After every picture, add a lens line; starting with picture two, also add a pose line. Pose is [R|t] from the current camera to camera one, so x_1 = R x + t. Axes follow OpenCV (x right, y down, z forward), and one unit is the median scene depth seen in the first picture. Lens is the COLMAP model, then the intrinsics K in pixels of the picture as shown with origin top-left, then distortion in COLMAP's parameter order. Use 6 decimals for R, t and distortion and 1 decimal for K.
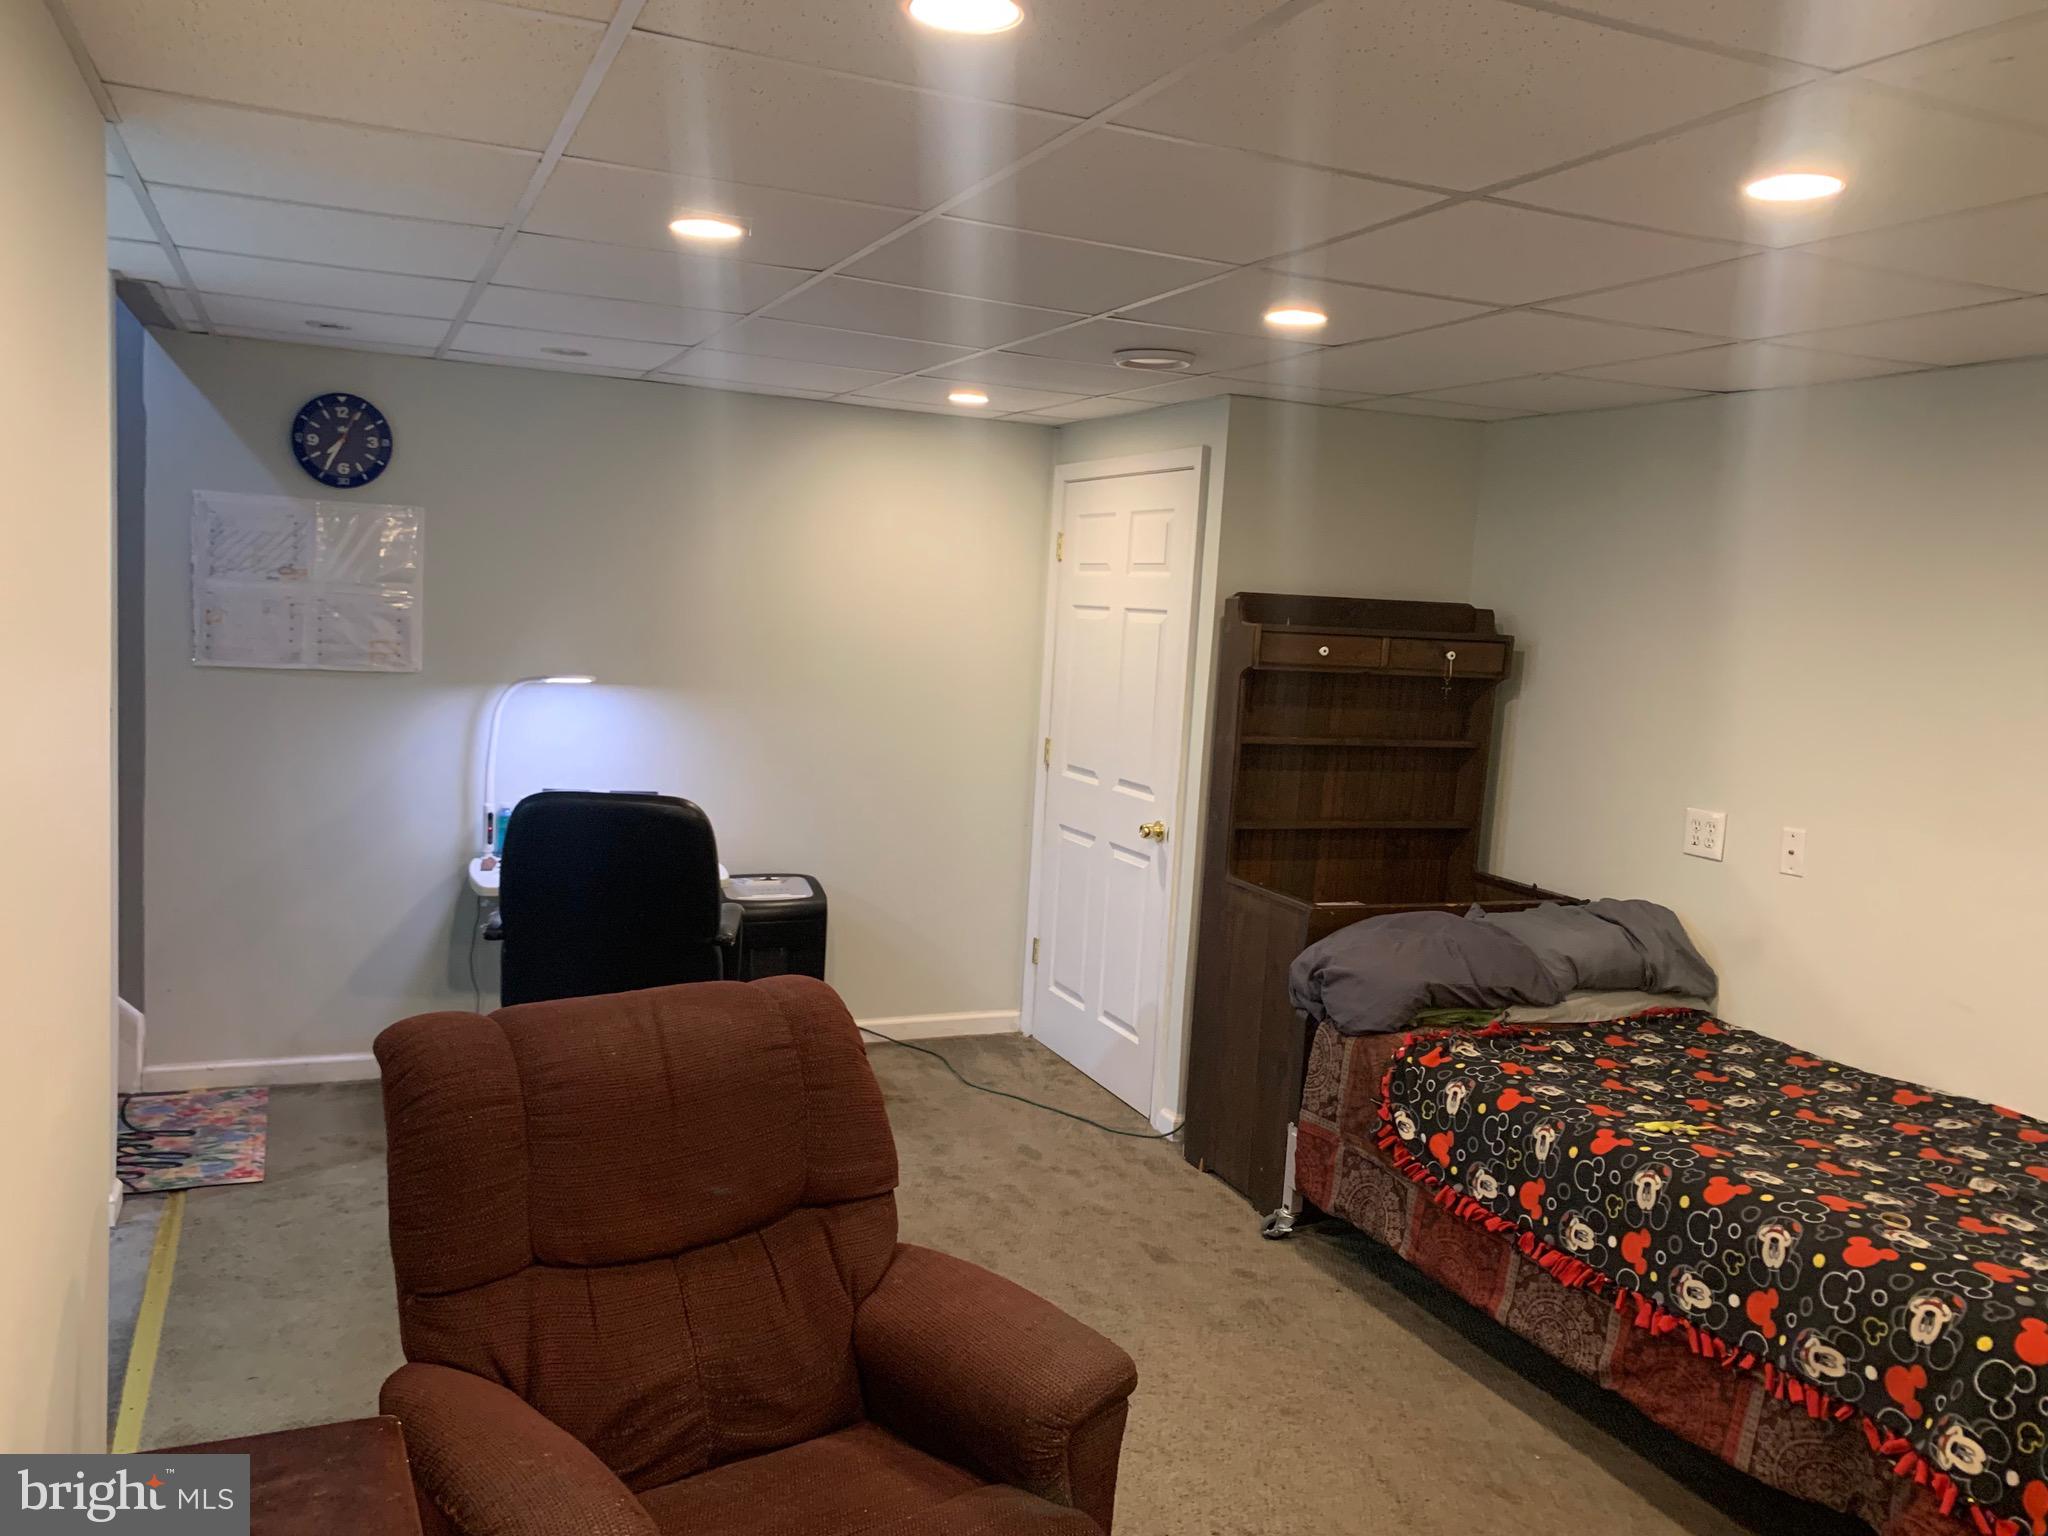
lens RADIAL K [[1596.0, 0, 1014.7], [0, 1596.0, 760.5], [0, 0, 1]] dist [0.019238, -0.015345]
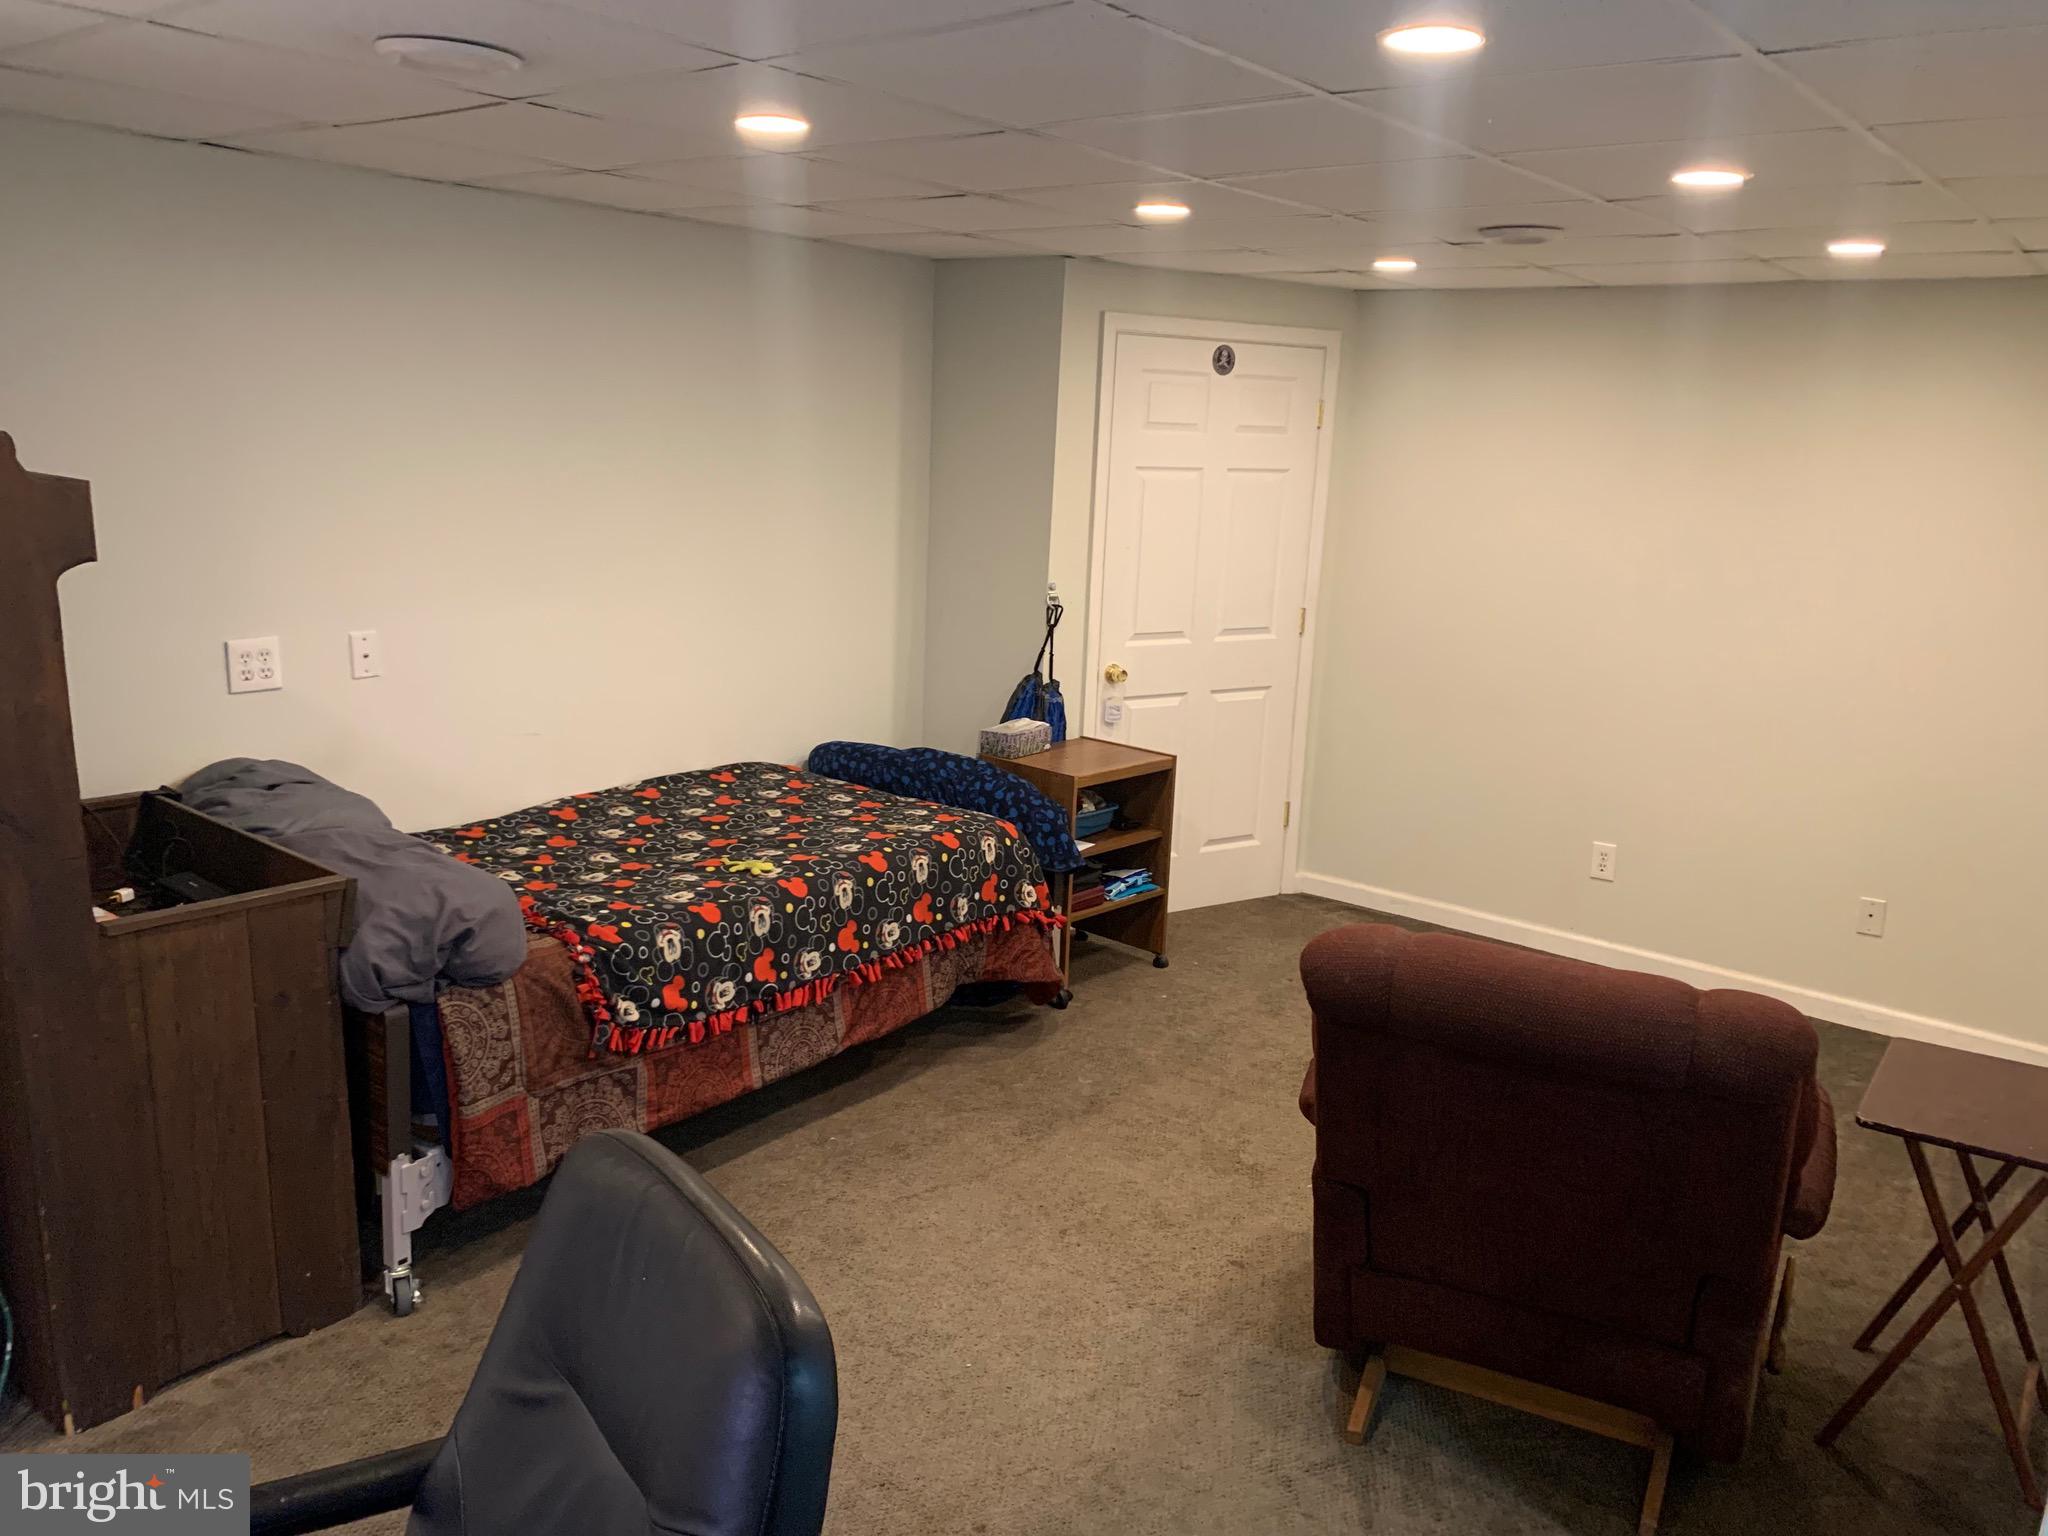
lens RADIAL K [[1592.8, 0, 1024.0], [0, 1592.8, 768.0], [0, 0, 1]] dist [0.013670, -0.006438]
pose [[-0.478184, -0.264306, 0.837546, -0.577492], [0.021335, 0.949865, 0.311932, -0.182030], [-0.878001, 0.167030, -0.448571, 1.120534]]
